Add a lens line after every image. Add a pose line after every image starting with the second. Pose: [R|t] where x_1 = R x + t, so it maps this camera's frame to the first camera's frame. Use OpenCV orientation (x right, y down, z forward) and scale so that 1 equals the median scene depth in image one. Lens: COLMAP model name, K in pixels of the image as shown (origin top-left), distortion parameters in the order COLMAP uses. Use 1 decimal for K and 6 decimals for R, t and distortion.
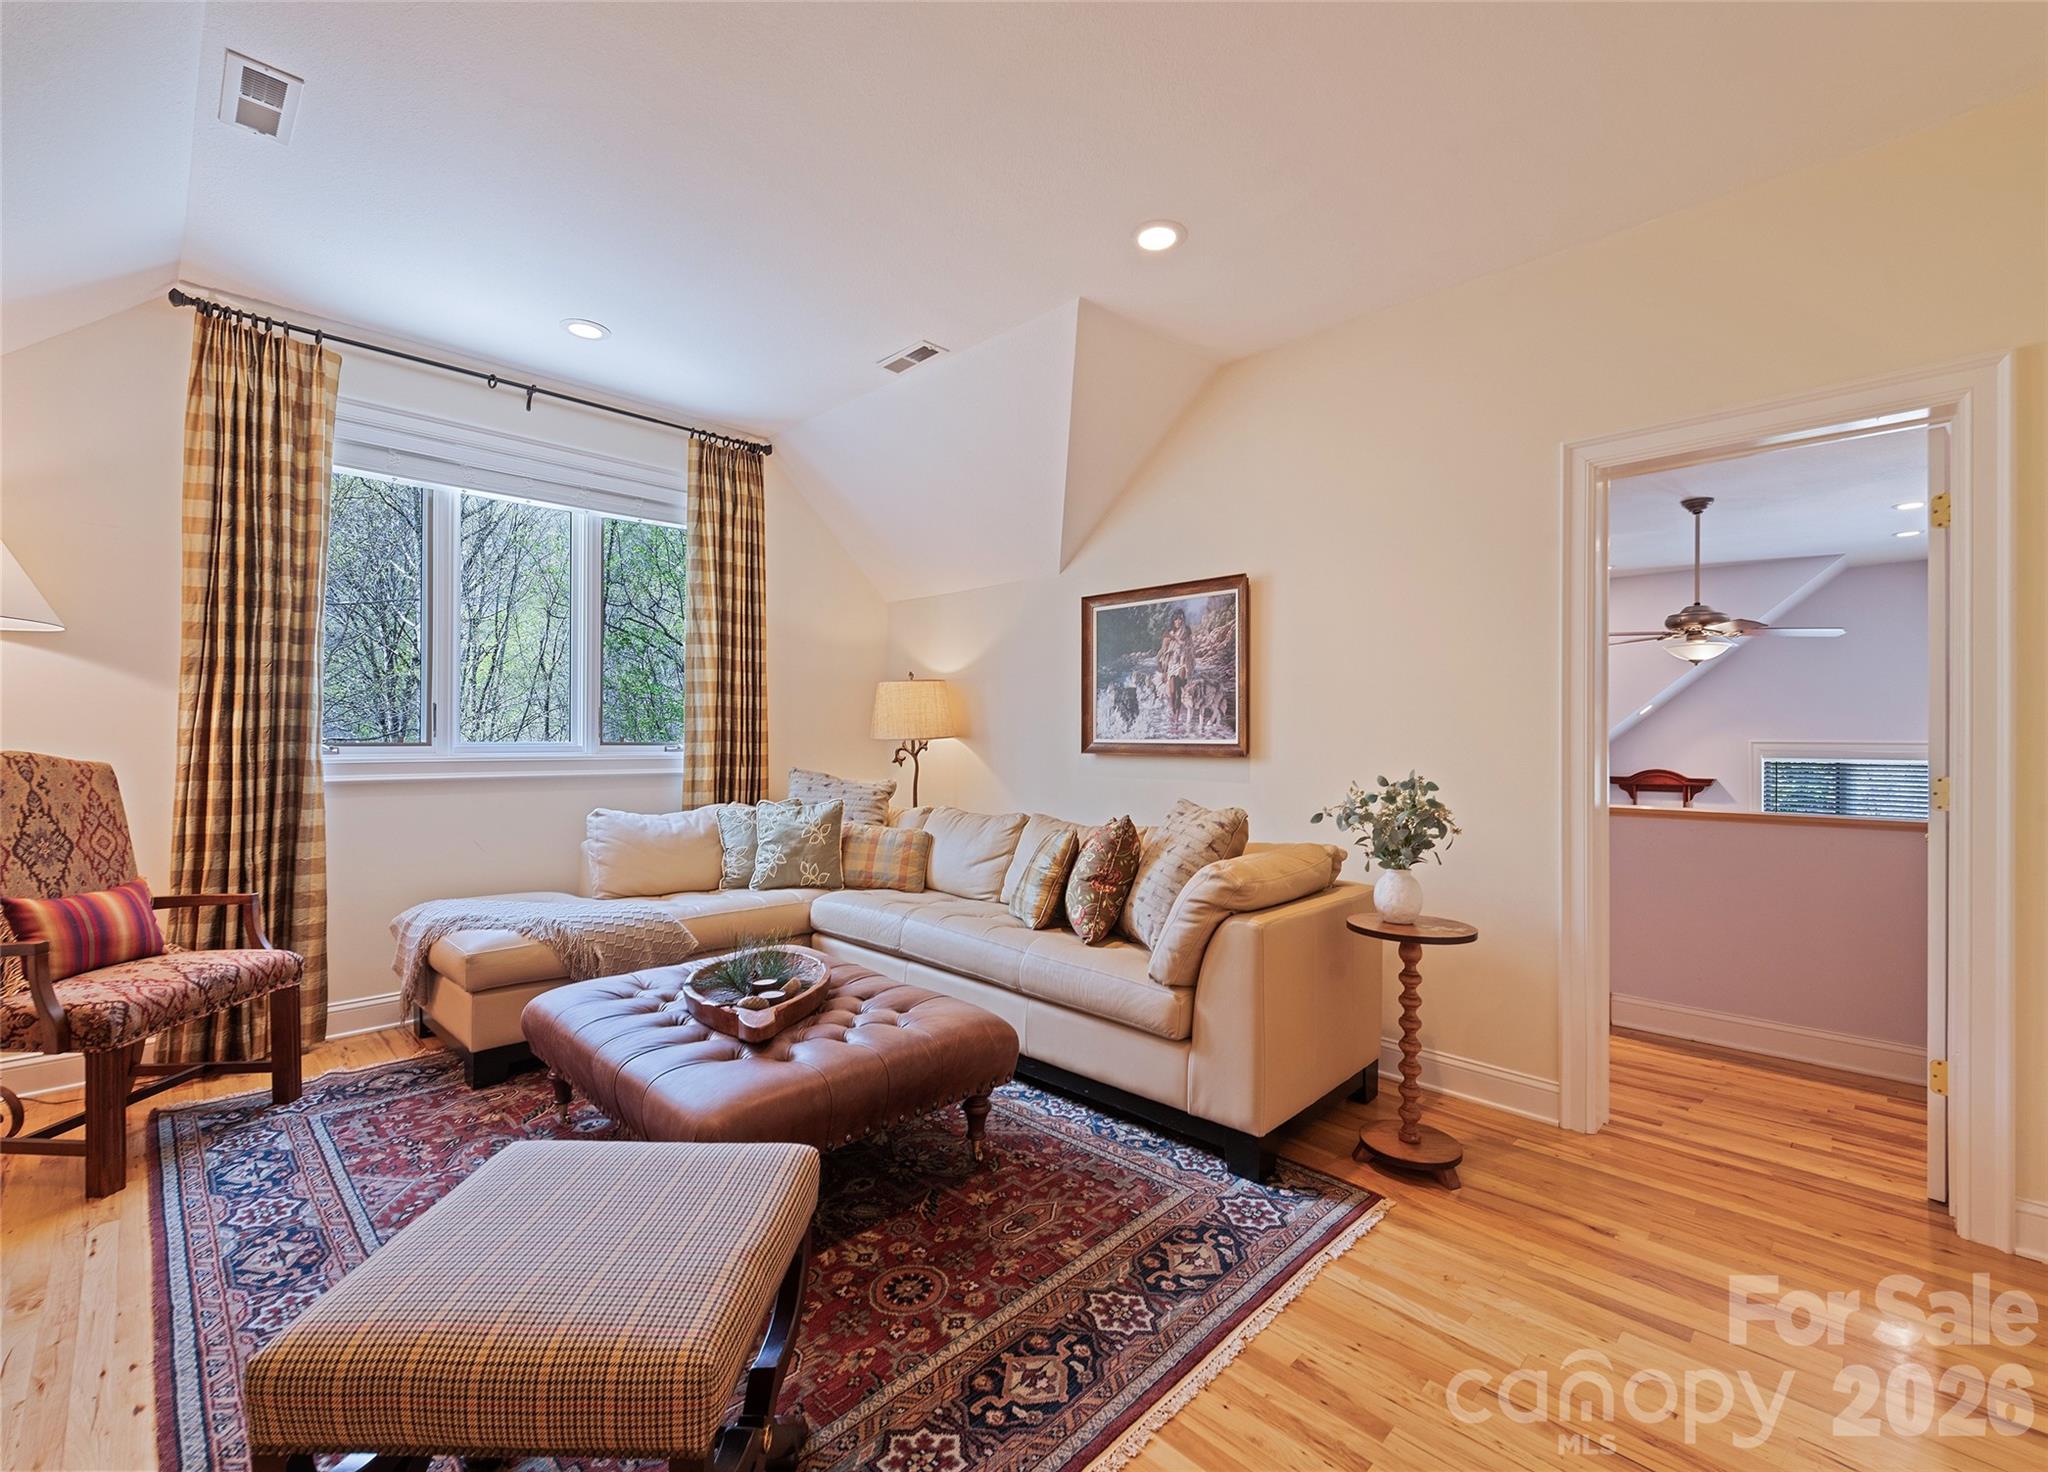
lens RADIAL K [[884.8, 0, 1022.0], [0, 884.8, 727.7], [0, 0, 1]] dist [-0.002404, 0.001153]
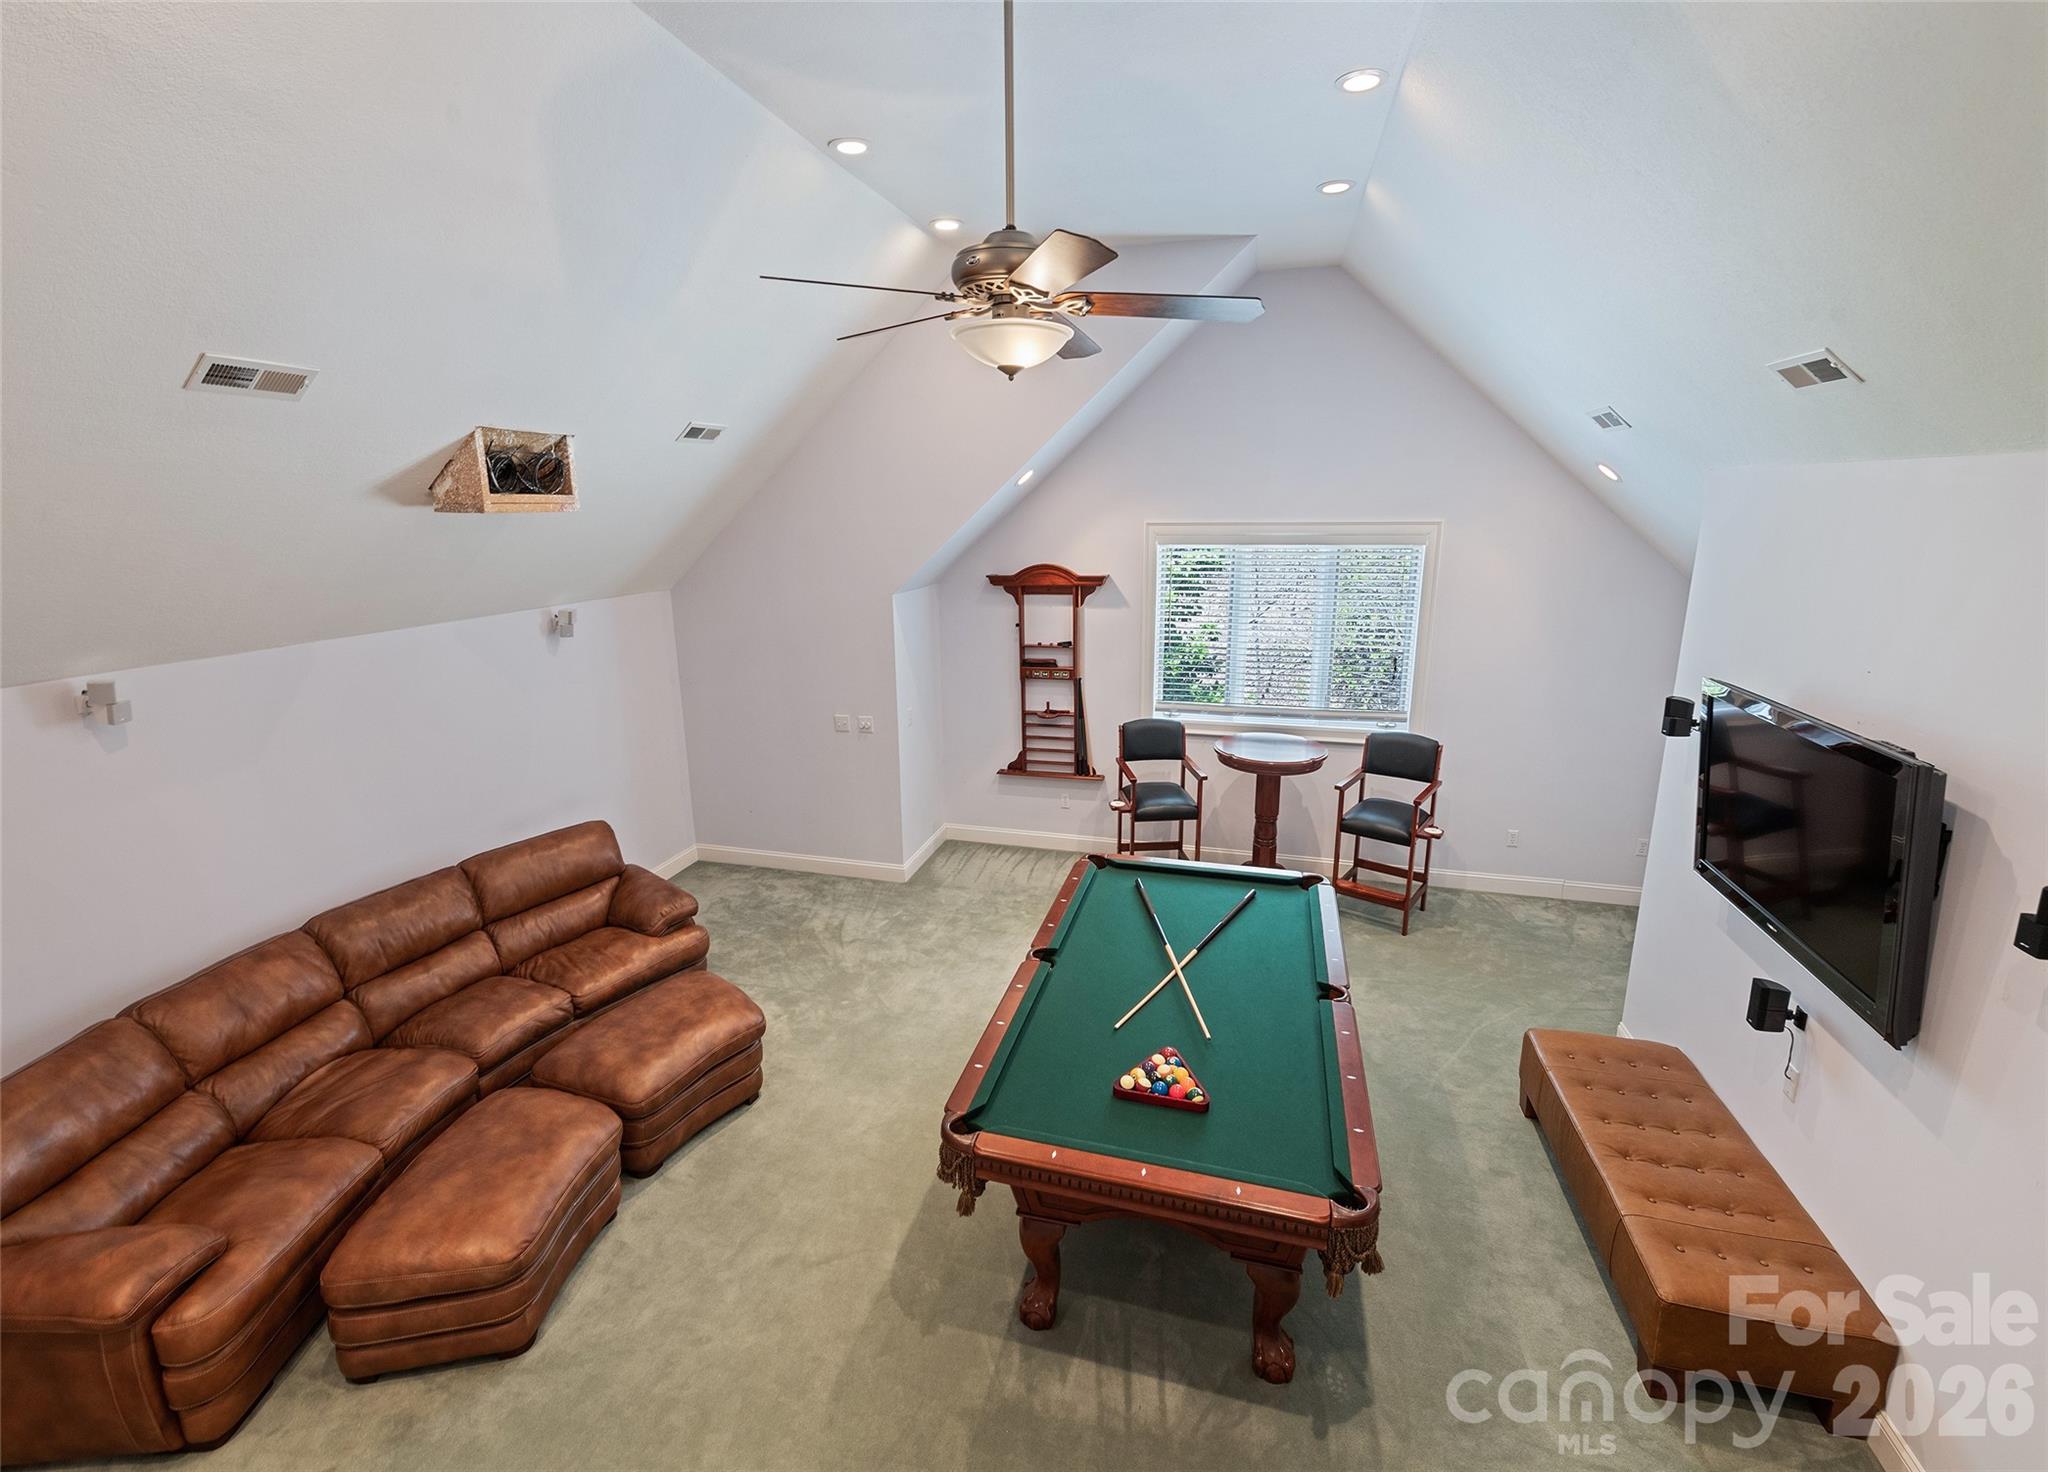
lens RADIAL K [[884.8, 0, 1024.3], [0, 884.8, 731.4], [0, 0, 1]] dist [-0.002404, 0.001153]
pose [[0.867055, -0.120578, 0.483400, 0.335274], [-0.007927, 0.966809, 0.255377, -0.006922], [-0.498149, -0.225258, 0.837321, 0.364297]]
